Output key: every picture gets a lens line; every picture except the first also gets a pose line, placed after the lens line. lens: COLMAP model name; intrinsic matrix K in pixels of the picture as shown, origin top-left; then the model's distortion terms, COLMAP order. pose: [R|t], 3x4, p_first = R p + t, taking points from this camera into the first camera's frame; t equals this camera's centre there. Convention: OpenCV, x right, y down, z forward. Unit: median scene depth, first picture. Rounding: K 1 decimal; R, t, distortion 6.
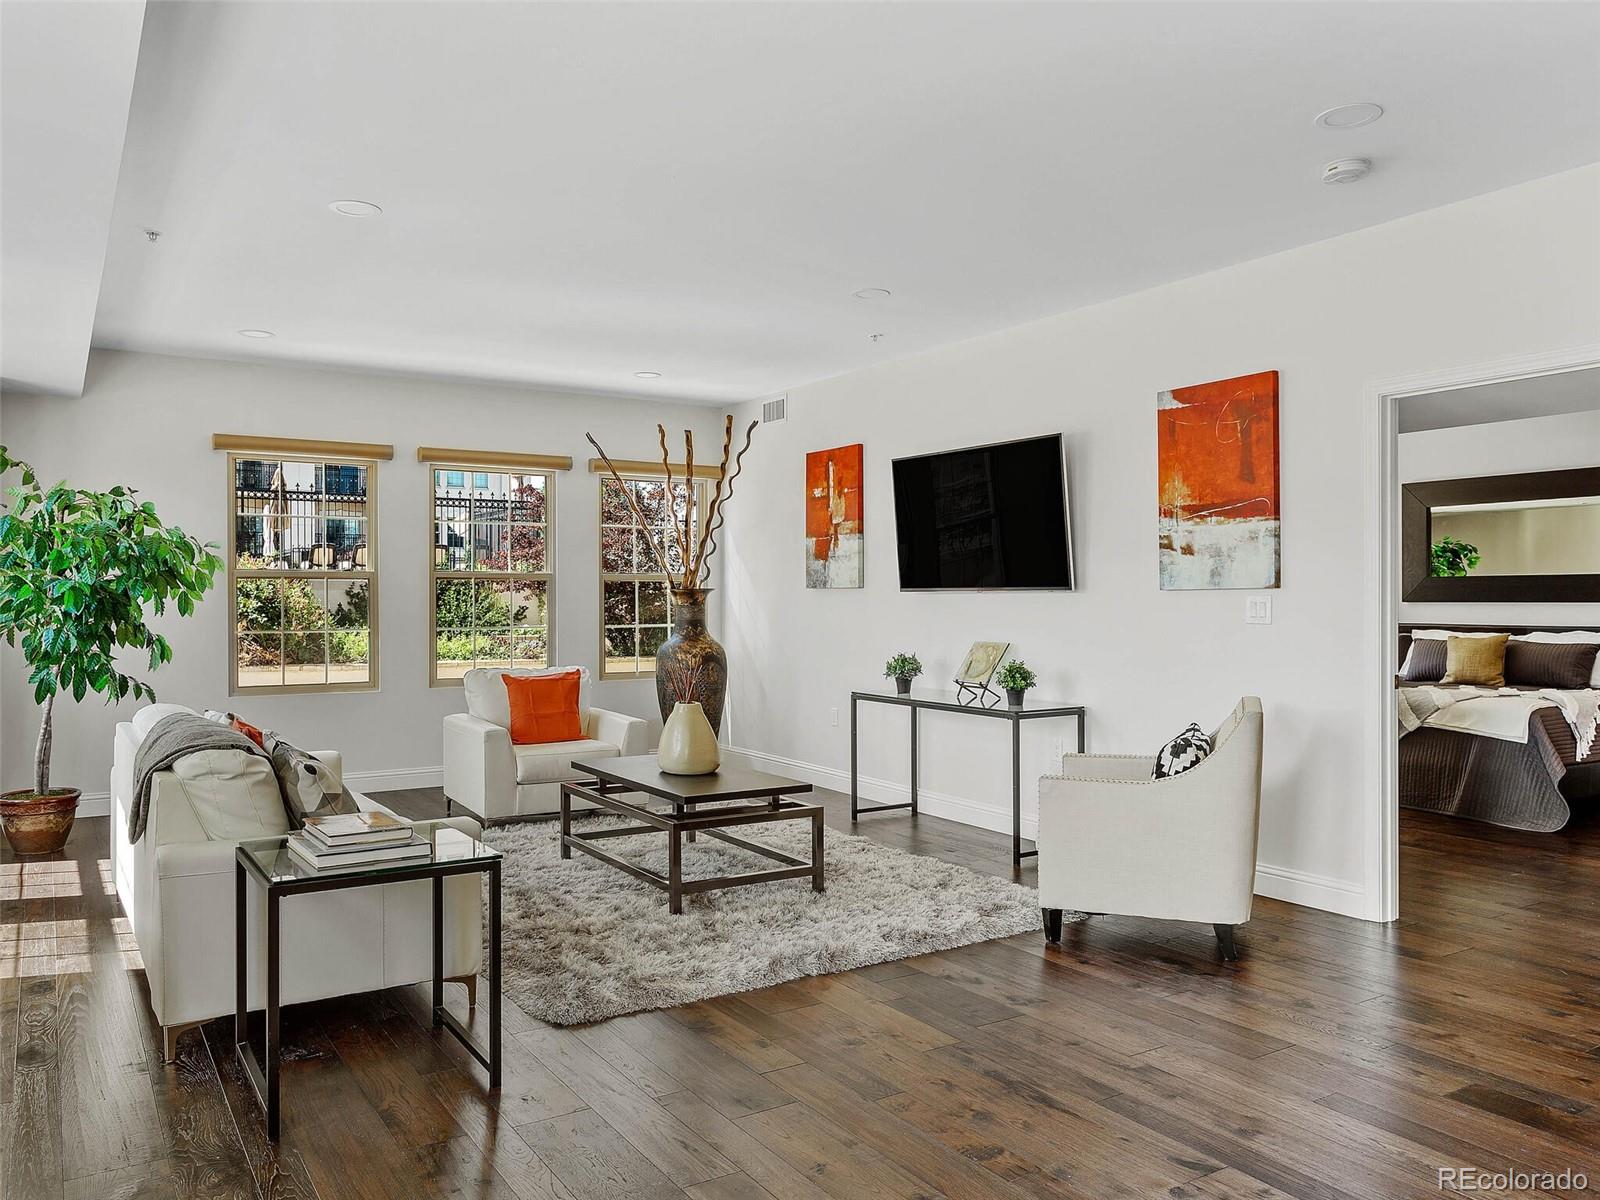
lens RADIAL K [[1190.9, 0, 794.6], [0, 1190.9, 602.2], [0, 0, 1]] dist [-0.004291, 0.009820]
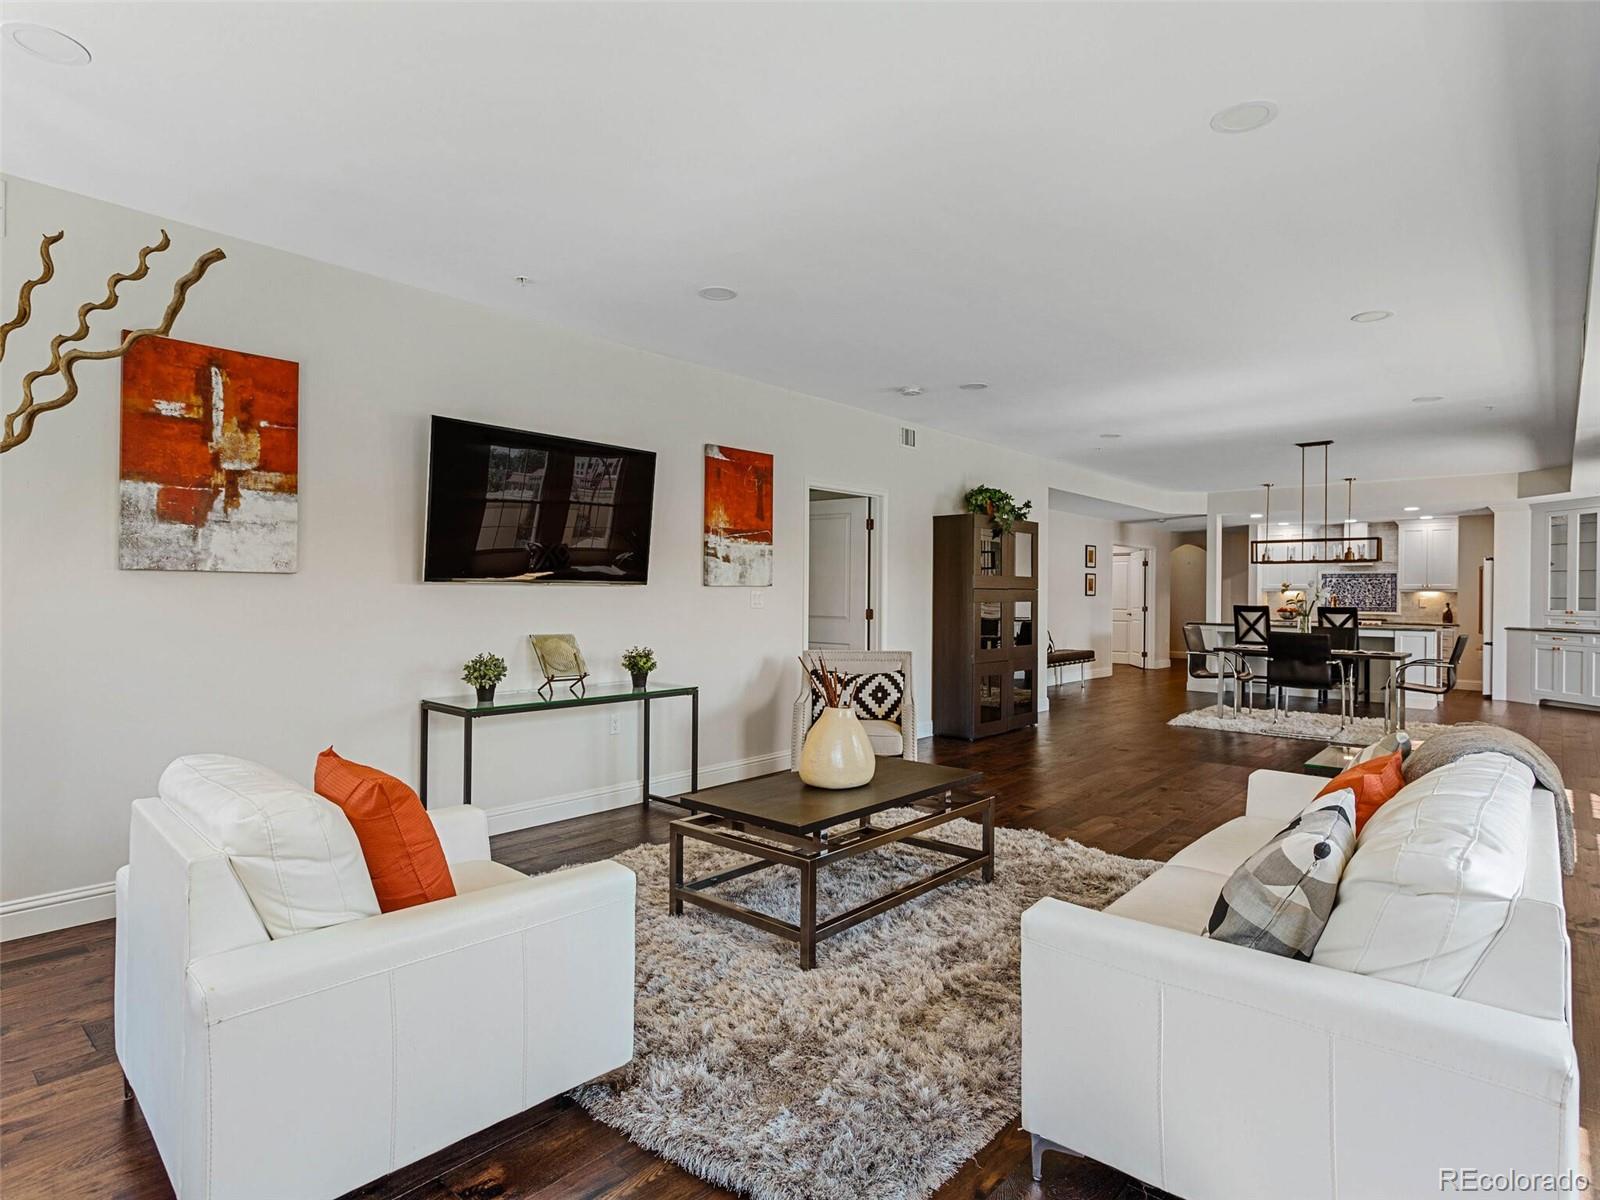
lens RADIAL K [[860.6, 0, 806.5], [0, 860.6, 596.8], [0, 0, 1]] dist [0.002820, 0.000233]
pose [[-0.285398, -0.005112, 0.958395, -0.645487], [-0.003508, 0.999985, 0.004289, -0.001971], [-0.958403, -0.002138, -0.285412, 1.098496]]
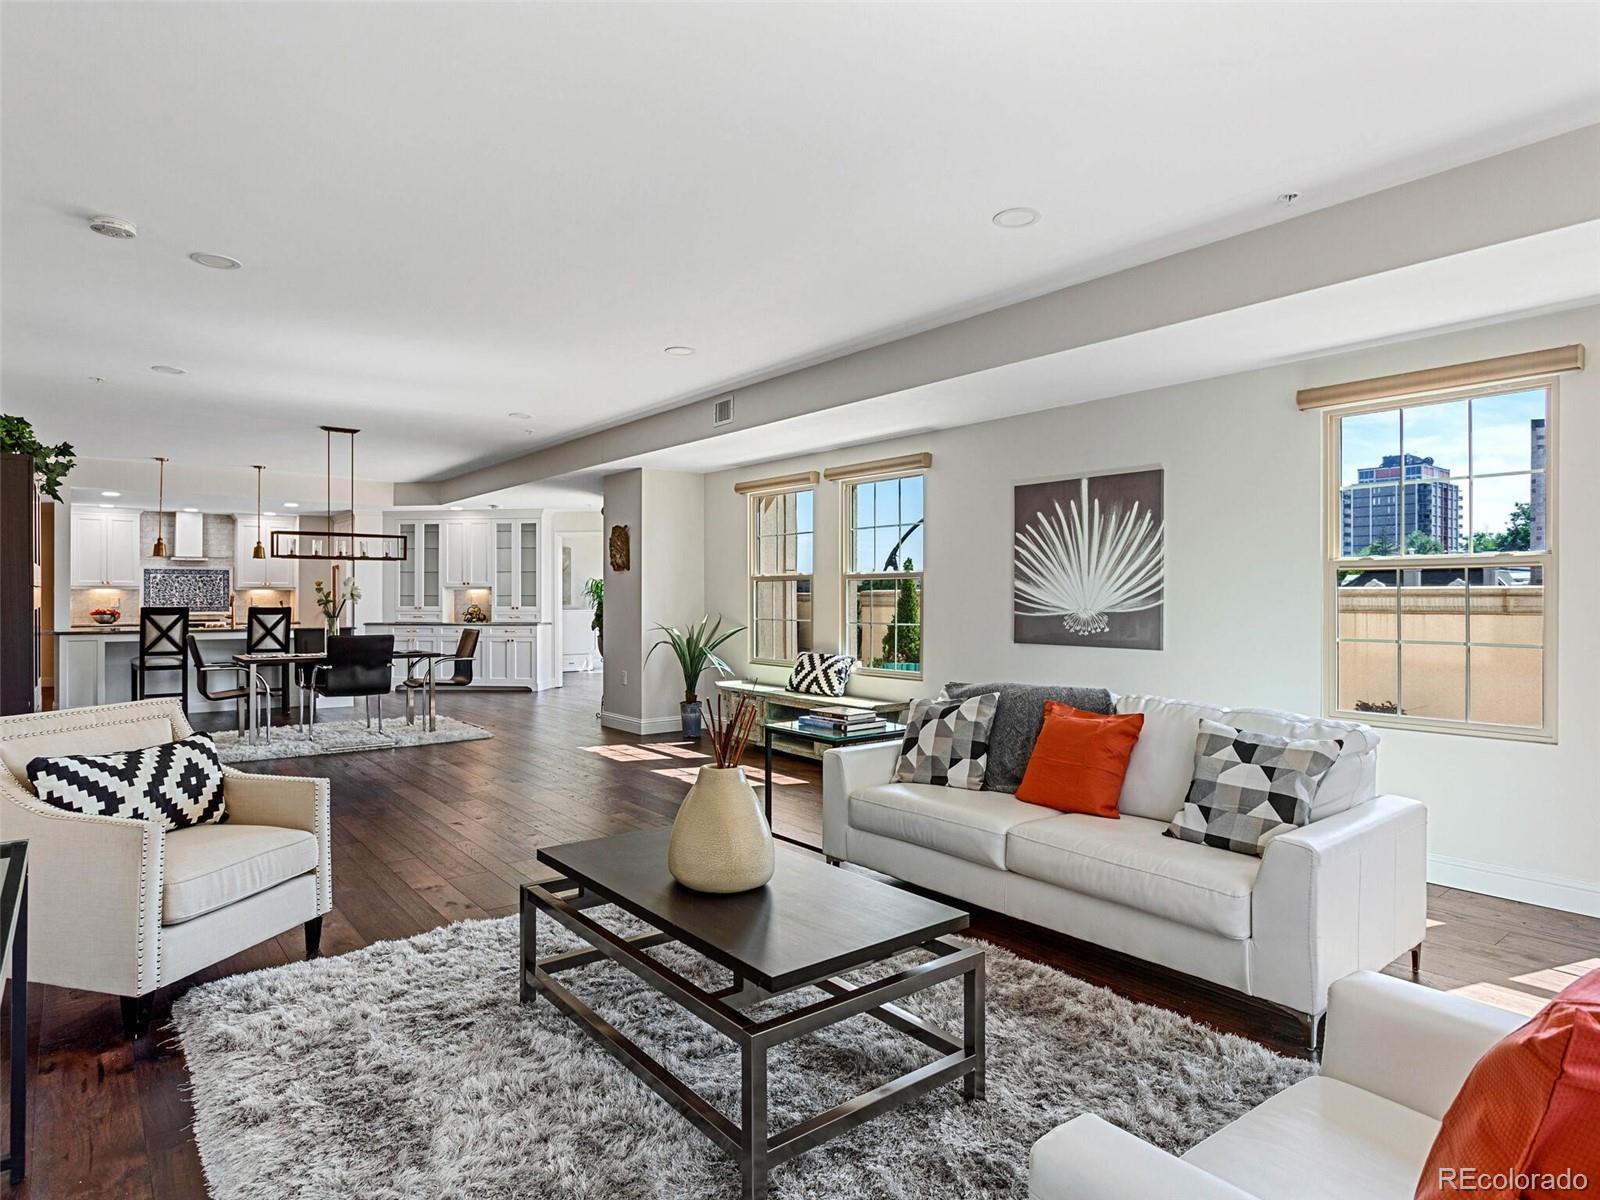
lens RADIAL K [[908.8, 0, 795.7], [0, 908.8, 601.4], [0, 0, 1]] dist [-0.001540, 0.006045]
pose [[-0.992942, 0.000785, -0.118601, -0.063977], [-0.000417, 0.999949, 0.010107, -0.004902], [0.118603, 0.010085, -0.992891, 1.338733]]
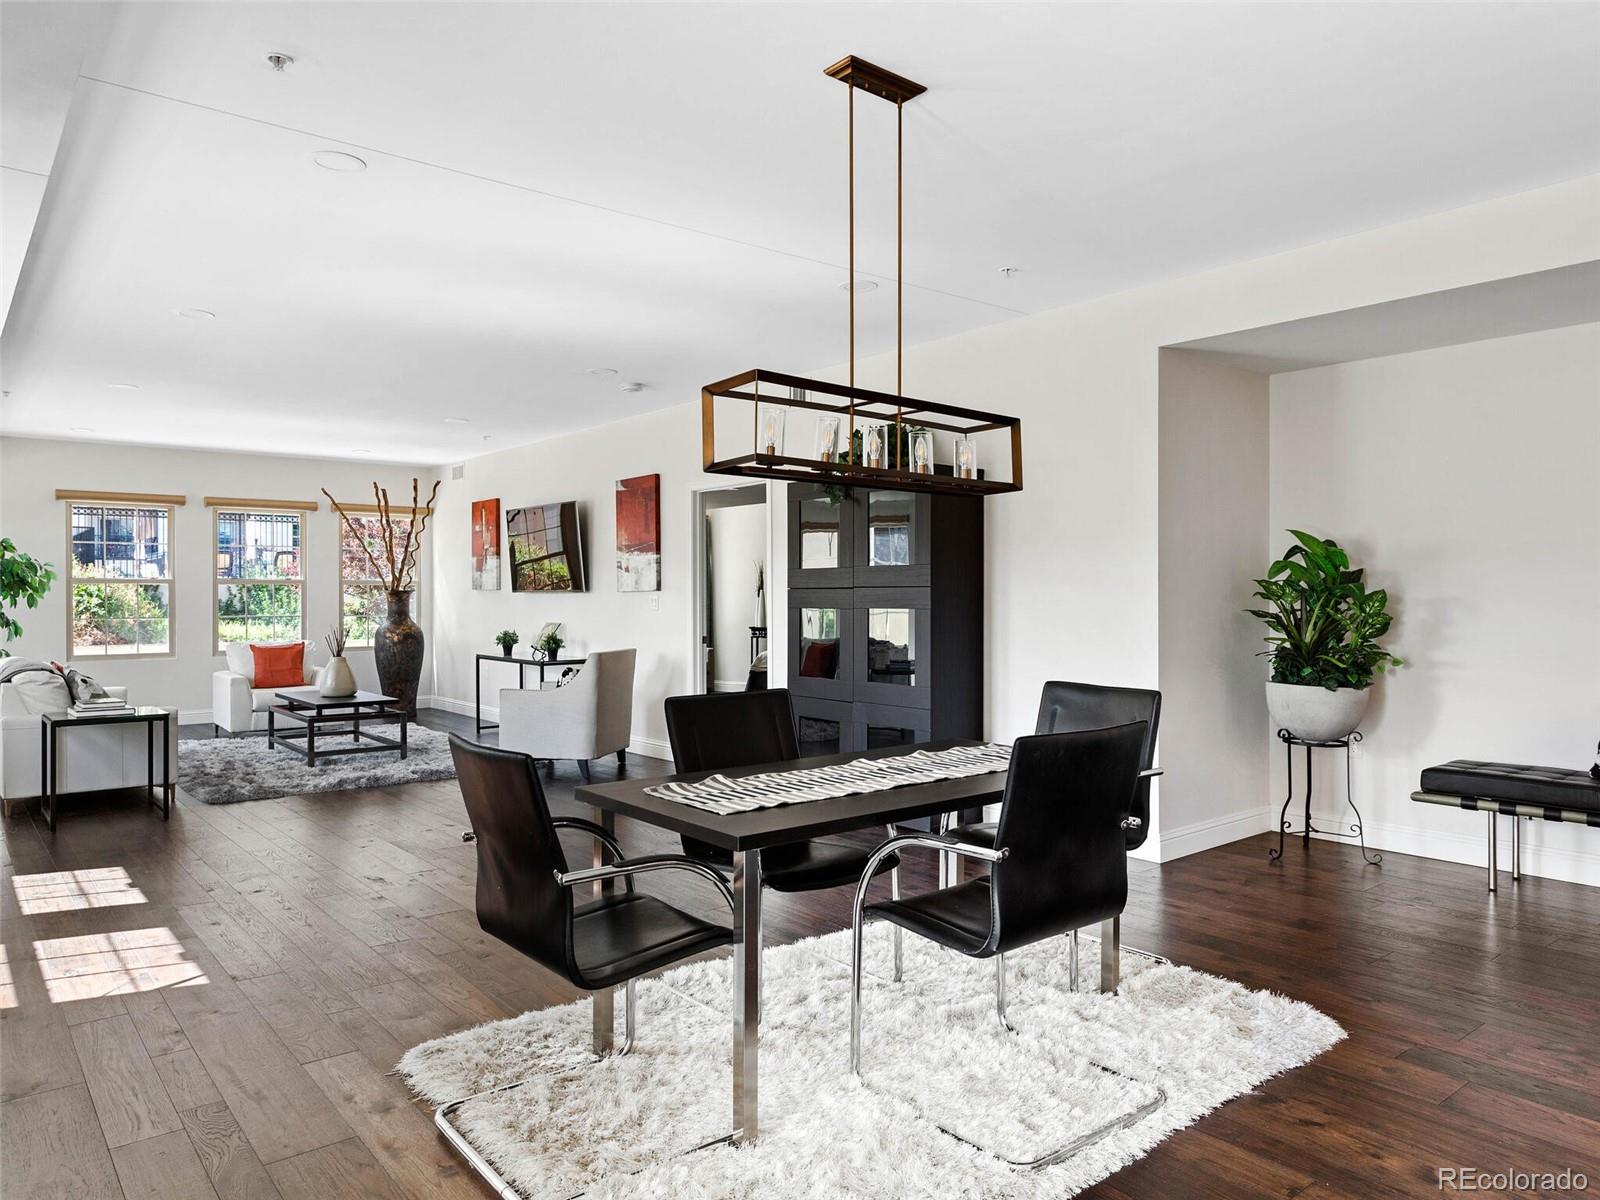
lens RADIAL K [[1089.6, 0, 784.4], [0, 1089.6, 593.5], [0, 0, 1]] dist [0.010125, 0.003030]
pose [[0.994506, -0.001161, 0.104675, 0.359398], [0.001779, 0.999982, -0.005812, 0.002370], [-0.104666, 0.005967, 0.994489, -0.603800]]
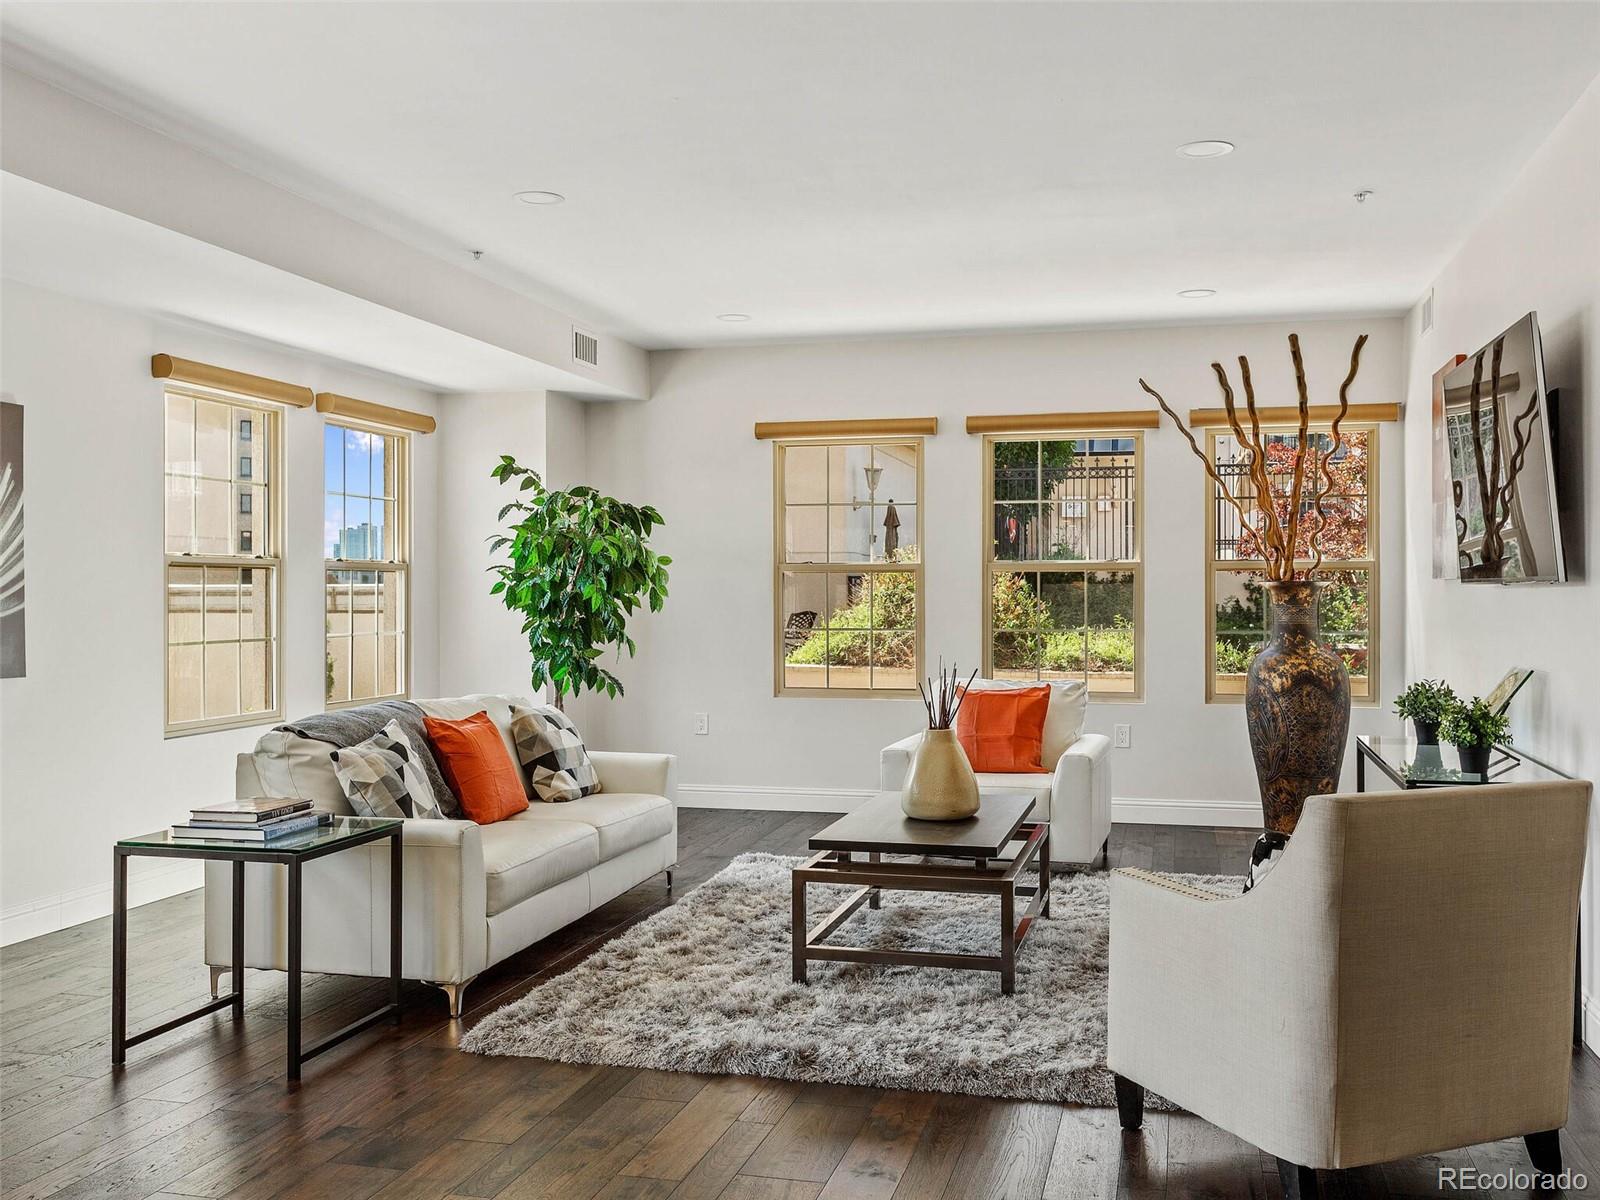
lens RADIAL K [[1513.6, 0, 797.2], [0, 1513.6, 594.3], [0, 0, 1]] dist [0.013542, 0.000000]
pose [[0.684475, 0.001211, -0.729035, 0.521437], [-0.002681, 0.999996, -0.000856, -0.002487], [0.729031, 0.002540, 0.684476, 0.226883]]
